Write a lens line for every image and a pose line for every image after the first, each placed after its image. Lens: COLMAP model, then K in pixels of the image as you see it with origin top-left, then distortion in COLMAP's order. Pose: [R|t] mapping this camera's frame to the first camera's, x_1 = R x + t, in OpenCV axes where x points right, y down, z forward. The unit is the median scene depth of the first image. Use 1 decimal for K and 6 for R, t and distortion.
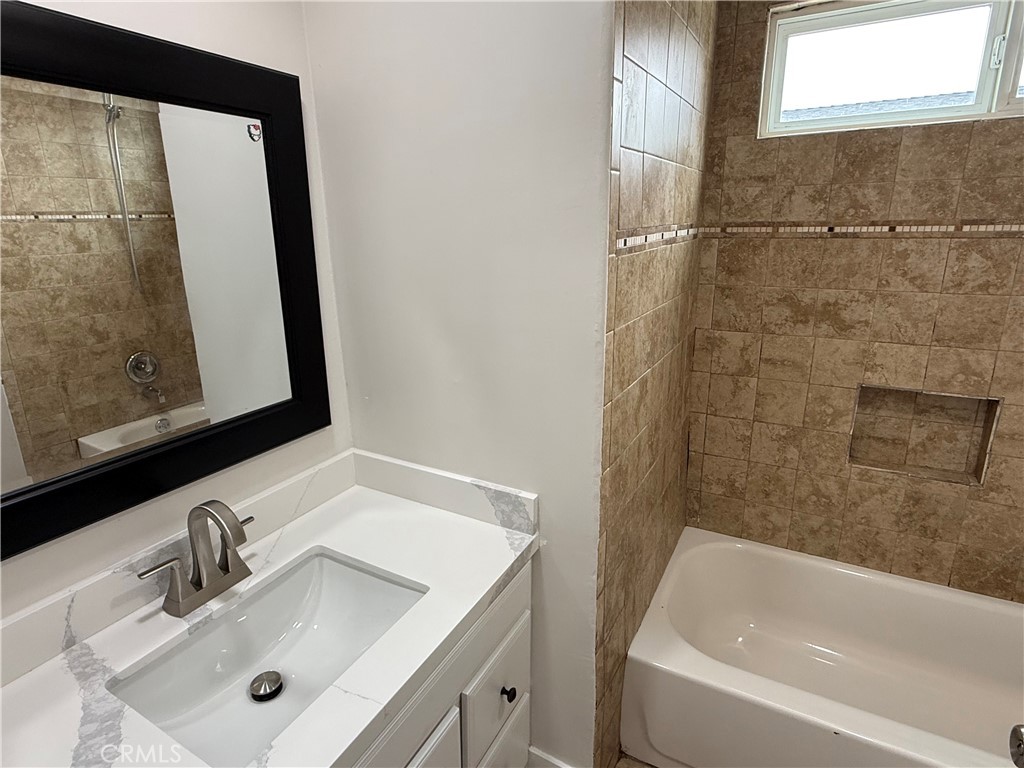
lens RADIAL K [[559.0, 0, 506.9], [0, 559.0, 382.4], [0, 0, 1]] dist [-0.000401, -0.000720]
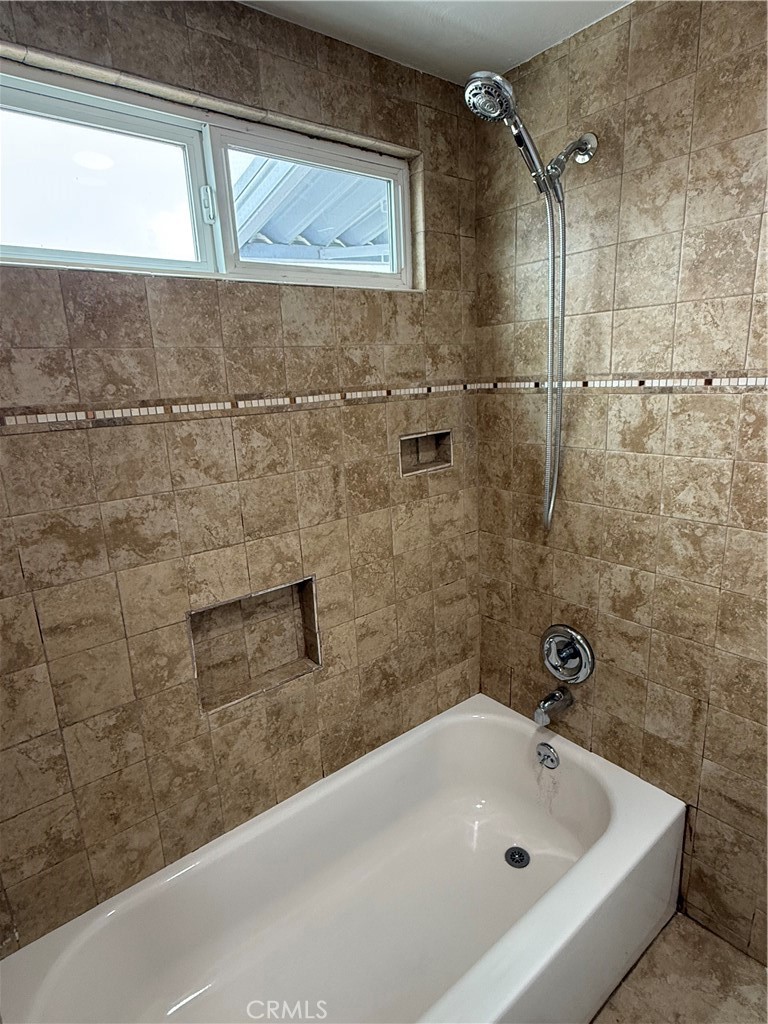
lens RADIAL K [[559.0, 0, 386.3], [0, 559.0, 509.6], [0, 0, 1]] dist [-0.000401, -0.000720]
pose [[0.369457, -0.214822, 0.904076, 0.085793], [0.293722, 0.950028, 0.105710, -0.133862], [-0.881606, 0.226491, 0.414092, 0.439619]]
